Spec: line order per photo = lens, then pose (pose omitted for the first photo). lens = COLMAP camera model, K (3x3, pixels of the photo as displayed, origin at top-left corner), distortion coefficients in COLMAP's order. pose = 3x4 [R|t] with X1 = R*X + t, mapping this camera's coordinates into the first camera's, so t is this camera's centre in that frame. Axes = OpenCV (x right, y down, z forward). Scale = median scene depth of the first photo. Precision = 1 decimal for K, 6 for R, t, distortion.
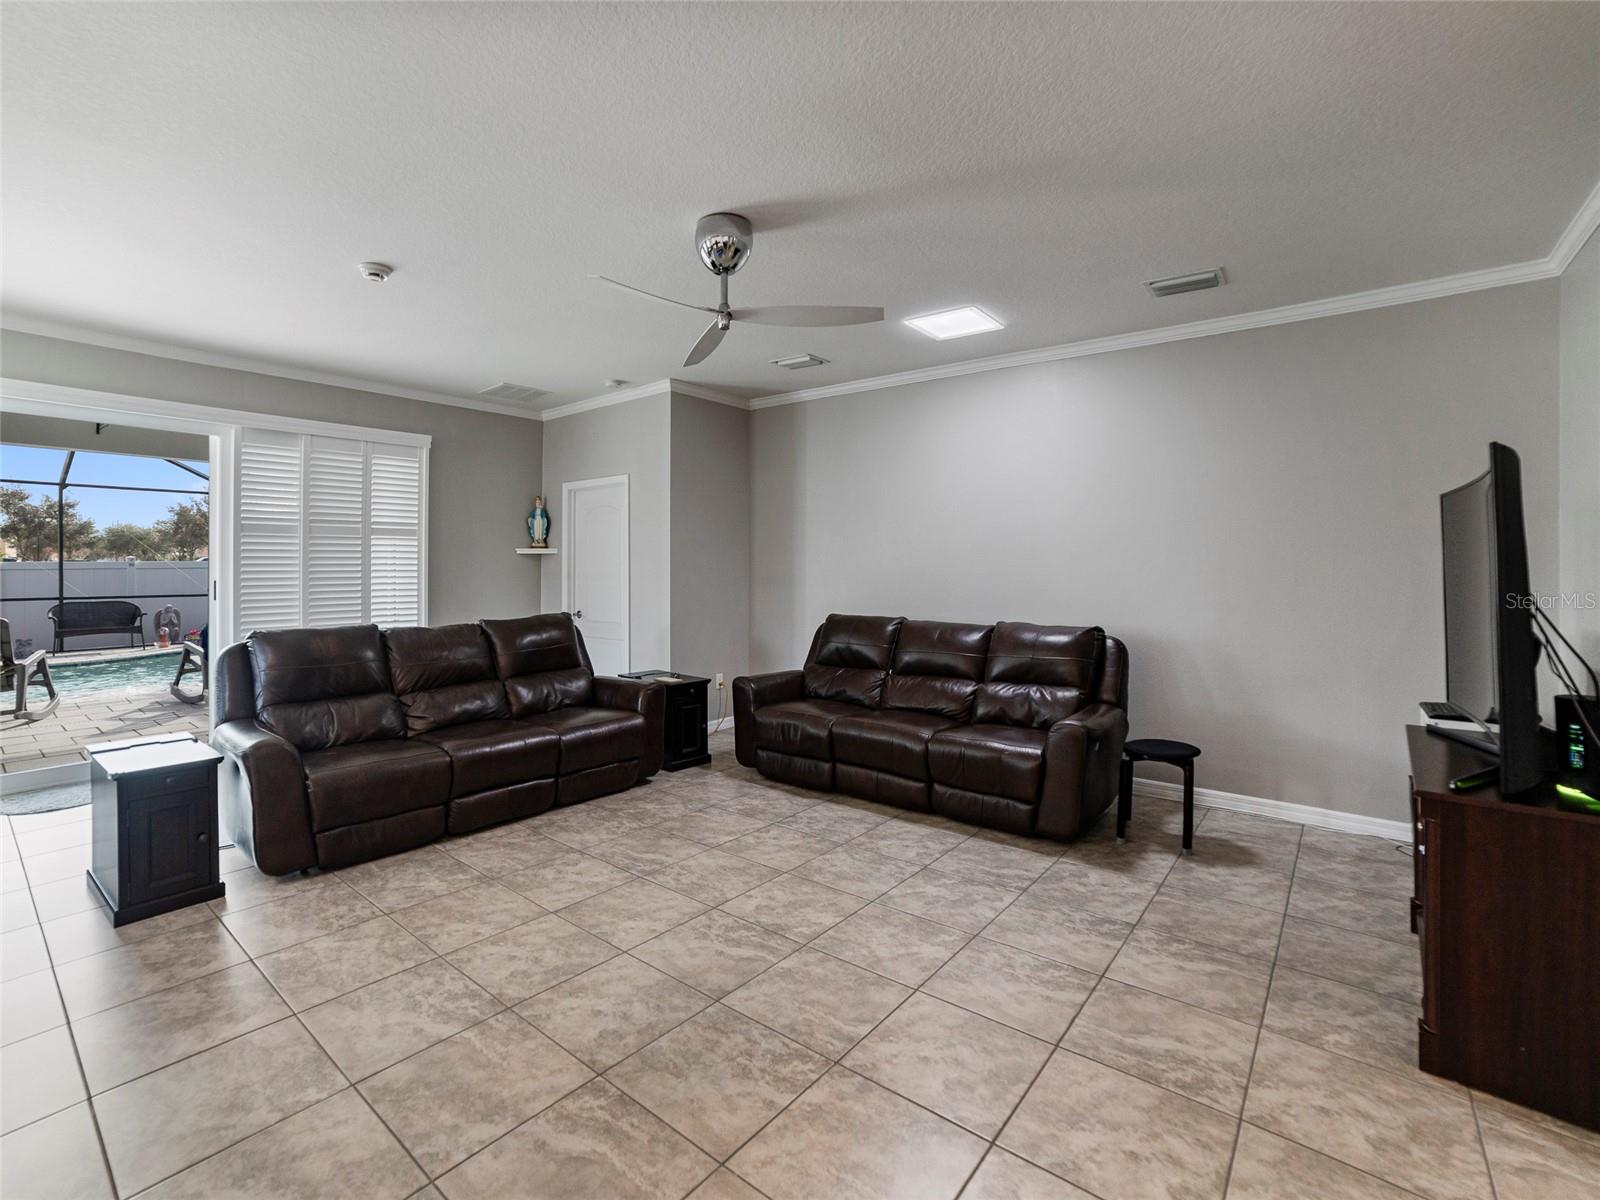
lens RADIAL K [[734.7, 0, 777.4], [0, 734.7, 570.0], [0, 0, 1]] dist [-0.086643, 0.035572]
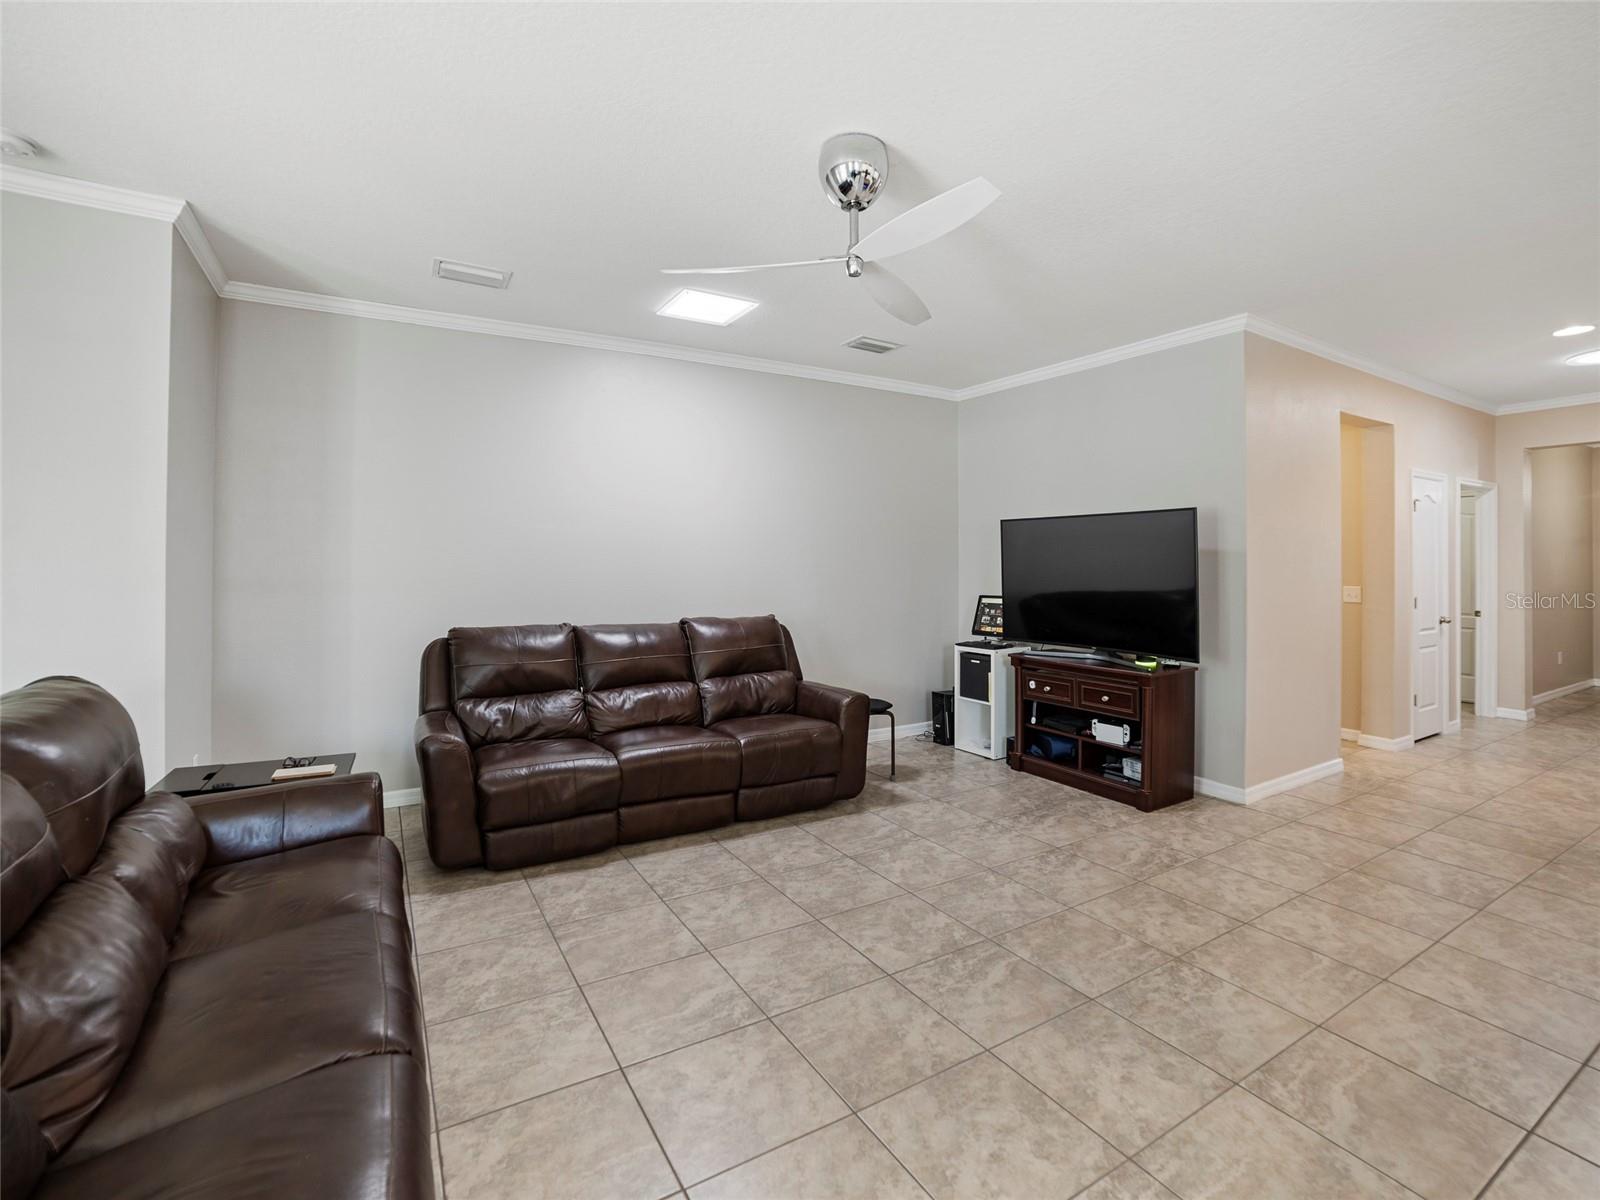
lens RADIAL K [[740.9, 0, 802.6], [0, 740.9, 555.6], [0, 0, 1]] dist [-0.093271, 0.035900]
pose [[0.338233, 0.004754, 0.941050, -0.741273], [0.004942, 0.999964, -0.006828, -0.007135], [-0.941049, 0.006960, 0.338198, 0.667050]]
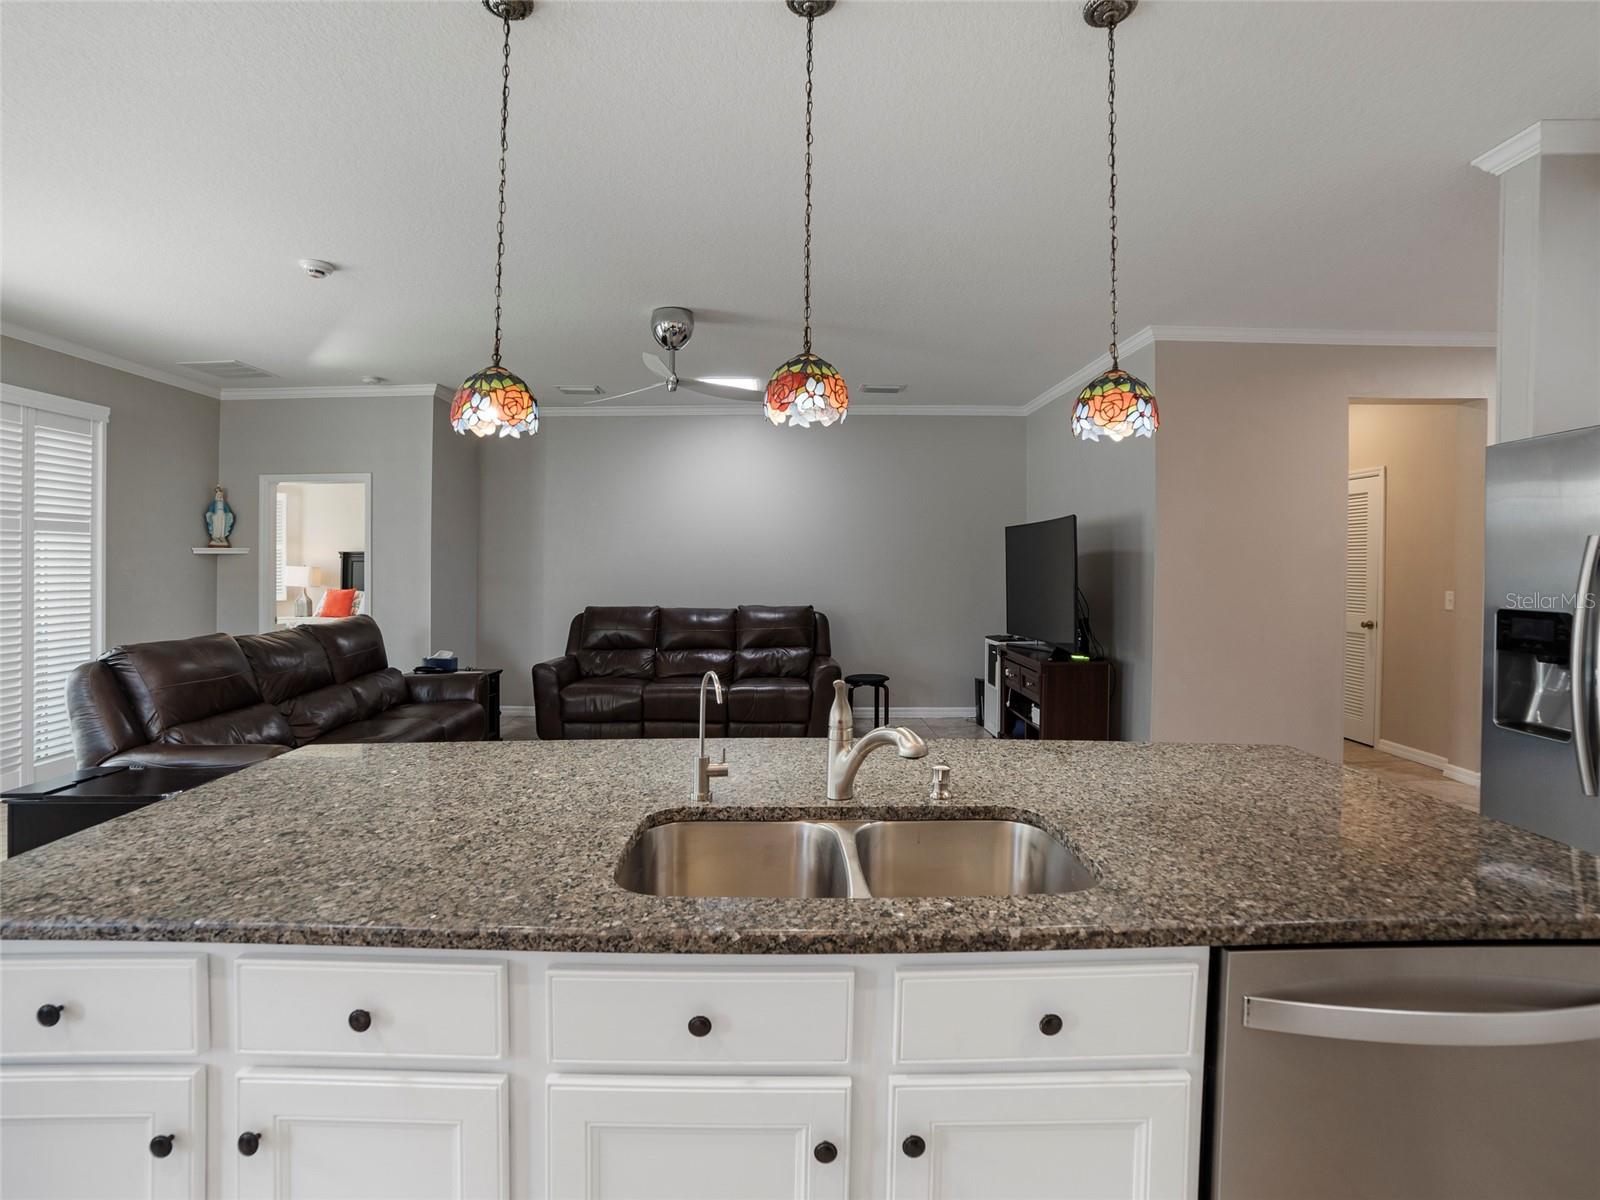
lens RADIAL K [[730.0, 0, 802.6], [0, 730.0, 578.6], [0, 0, 1]] dist [-0.092874, 0.034197]
pose [[0.760104, -0.017567, 0.649564, -0.636514], [0.008264, 0.999815, 0.017369, -0.003129], [-0.649748, -0.007834, 0.760109, -0.148235]]
